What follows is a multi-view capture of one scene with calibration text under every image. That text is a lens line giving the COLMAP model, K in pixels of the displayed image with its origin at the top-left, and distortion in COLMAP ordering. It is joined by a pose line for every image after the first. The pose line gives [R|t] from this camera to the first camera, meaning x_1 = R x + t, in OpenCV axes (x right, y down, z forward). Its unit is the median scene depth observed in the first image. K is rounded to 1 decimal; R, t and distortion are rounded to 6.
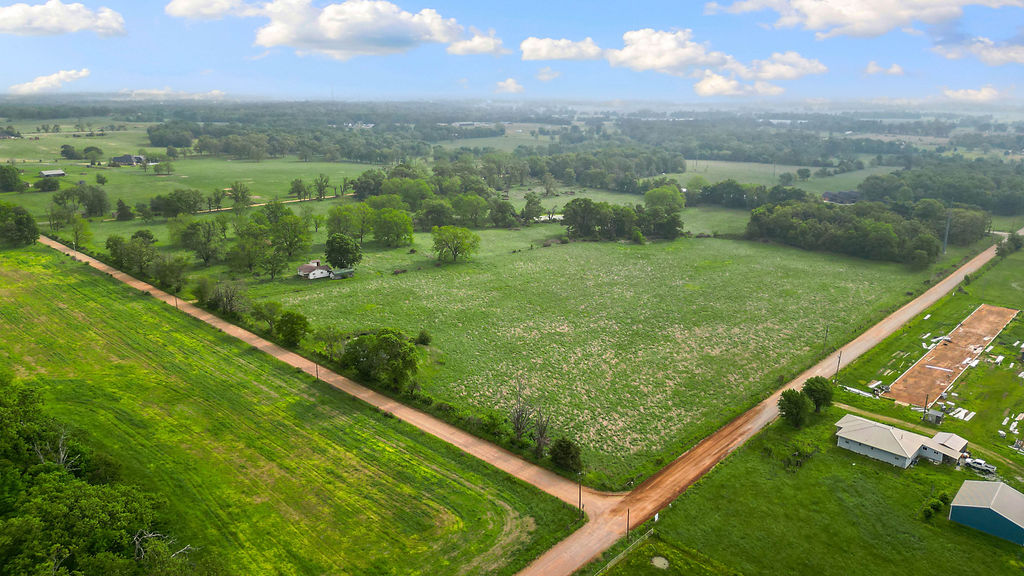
lens RADIAL K [[717.1, 0, 512.0], [0, 717.1, 288.0], [0, 0, 1]] dist [0.074339, -0.071035]
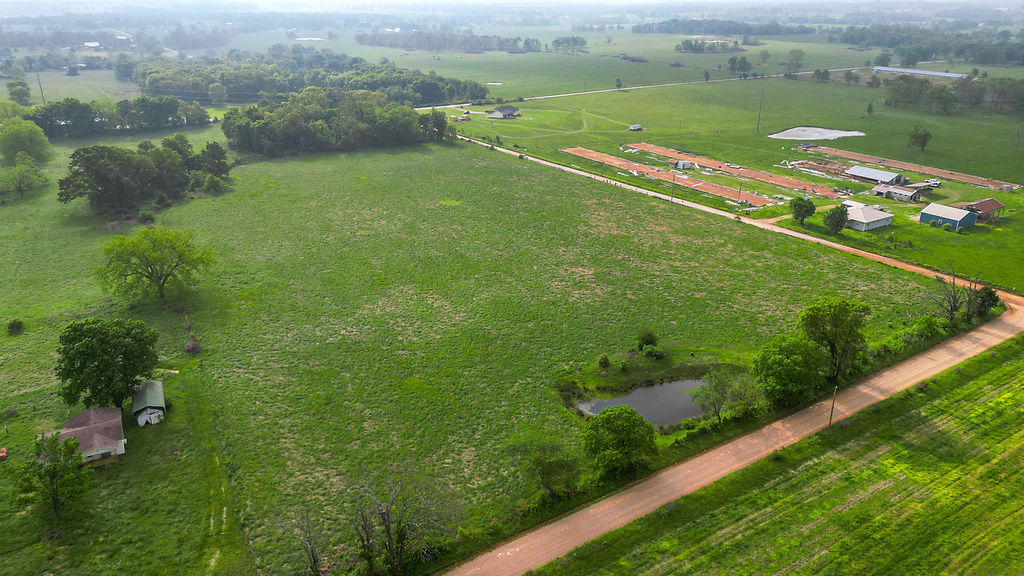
lens RADIAL K [[717.1, 0, 512.0], [0, 717.1, 288.0], [0, 0, 1]] dist [0.074339, -0.071035]
pose [[0.228721, -0.371728, 0.899725, -0.627038], [0.258223, 0.914284, 0.312100, -0.181269], [-0.938620, 0.160946, 0.305105, 0.792024]]
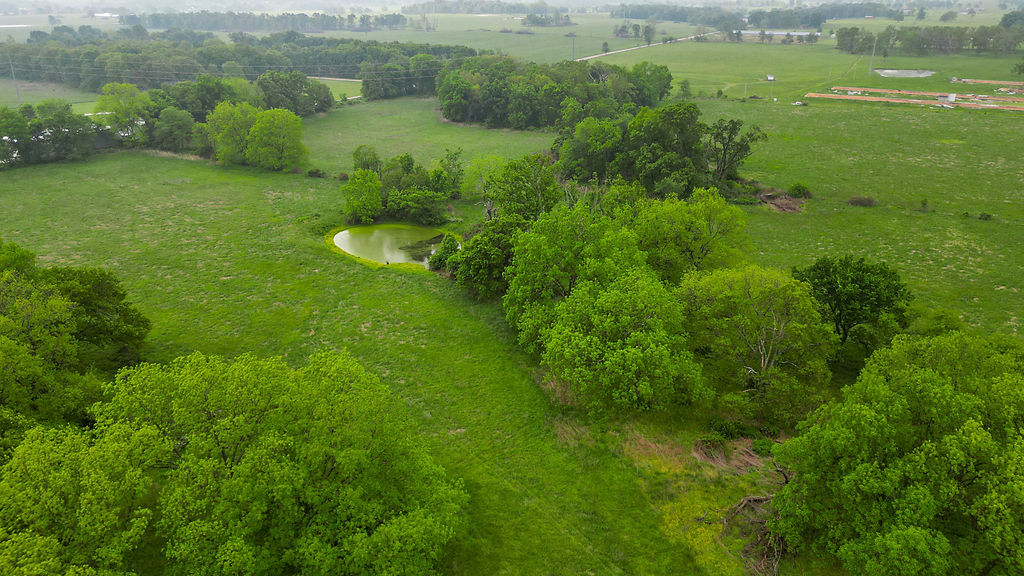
lens RADIAL K [[728.4, 0, 512.0], [0, 728.4, 288.0], [0, 0, 1]] dist [0.071960, -0.070877]
pose [[-0.254395, -0.371816, 0.892769, -0.448618], [0.255842, 0.864377, 0.432894, -0.375075], [-0.932646, 0.338534, -0.124768, 1.827944]]
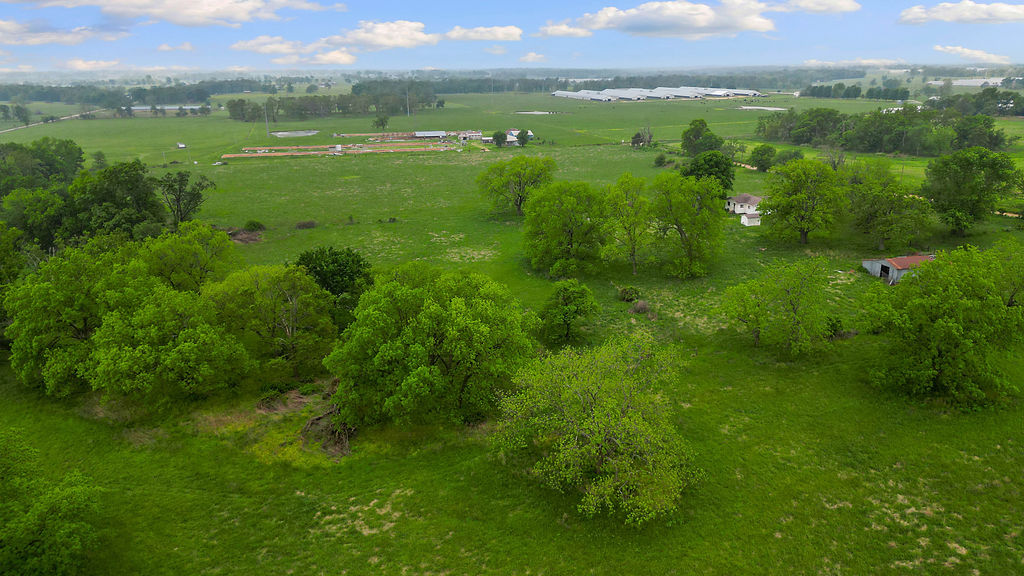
lens RADIAL K [[726.5, 0, 512.6], [0, 726.5, 258.2], [0, 0, 1]] dist [0.059007, -0.053628]
pose [[-0.856331, -0.127724, 0.500384, -0.510002], [0.146820, 0.868739, 0.473008, -0.391005], [-0.495118, 0.478518, -0.725175, 1.912020]]
